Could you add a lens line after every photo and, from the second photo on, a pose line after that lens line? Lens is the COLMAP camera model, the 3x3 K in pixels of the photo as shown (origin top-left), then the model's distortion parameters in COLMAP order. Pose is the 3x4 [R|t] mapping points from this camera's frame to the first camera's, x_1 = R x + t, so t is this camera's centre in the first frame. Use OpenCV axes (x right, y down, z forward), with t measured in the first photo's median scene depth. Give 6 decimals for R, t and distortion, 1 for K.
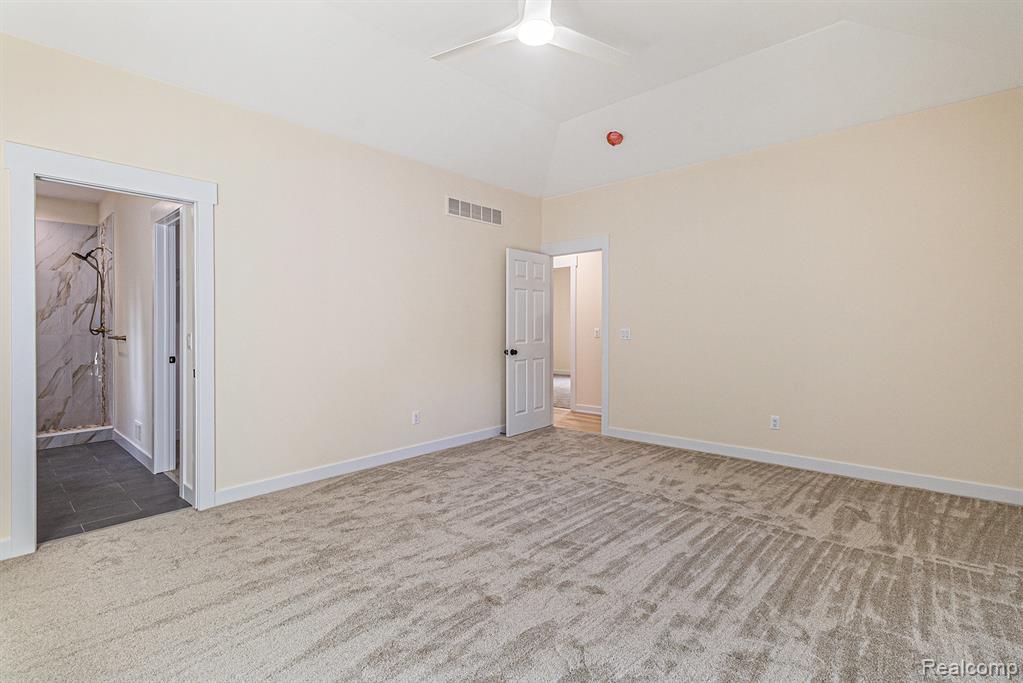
lens RADIAL K [[477.9, 0, 519.3], [0, 477.9, 332.4], [0, 0, 1]] dist [0.007327, 0.000071]
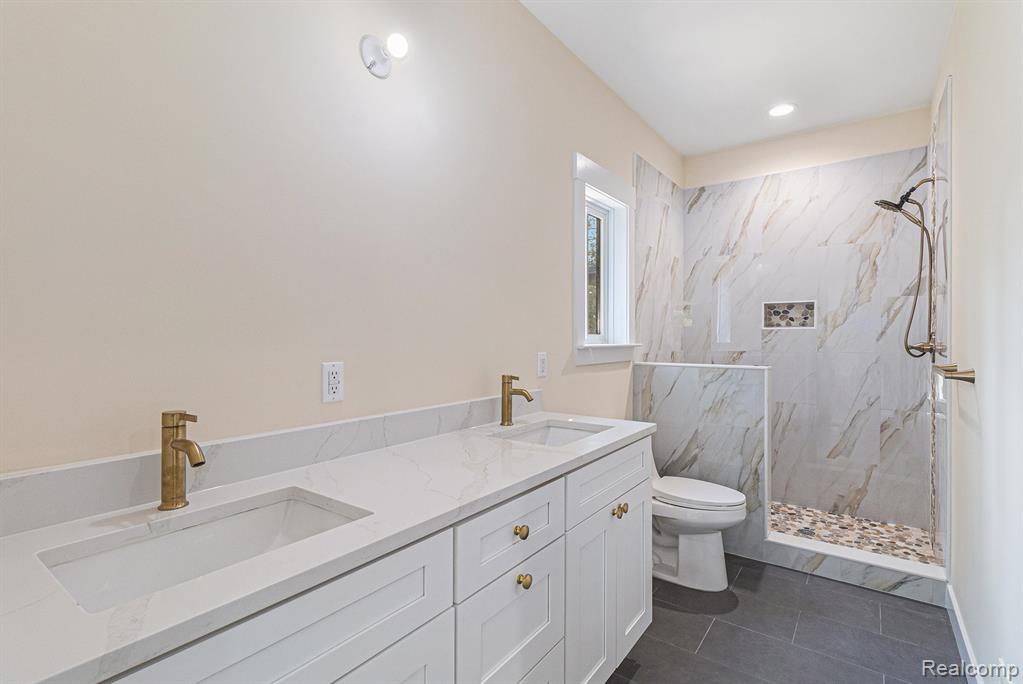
lens RADIAL K [[477.9, 0, 520.0], [0, 477.9, 335.0], [0, 0, 1]] dist [0.007327, 0.000071]
pose [[0.101192, 0.002570, -0.994864, -0.424745], [-0.008099, 0.999966, 0.001760, -0.015176], [0.994834, 0.007880, 0.101209, 0.536200]]
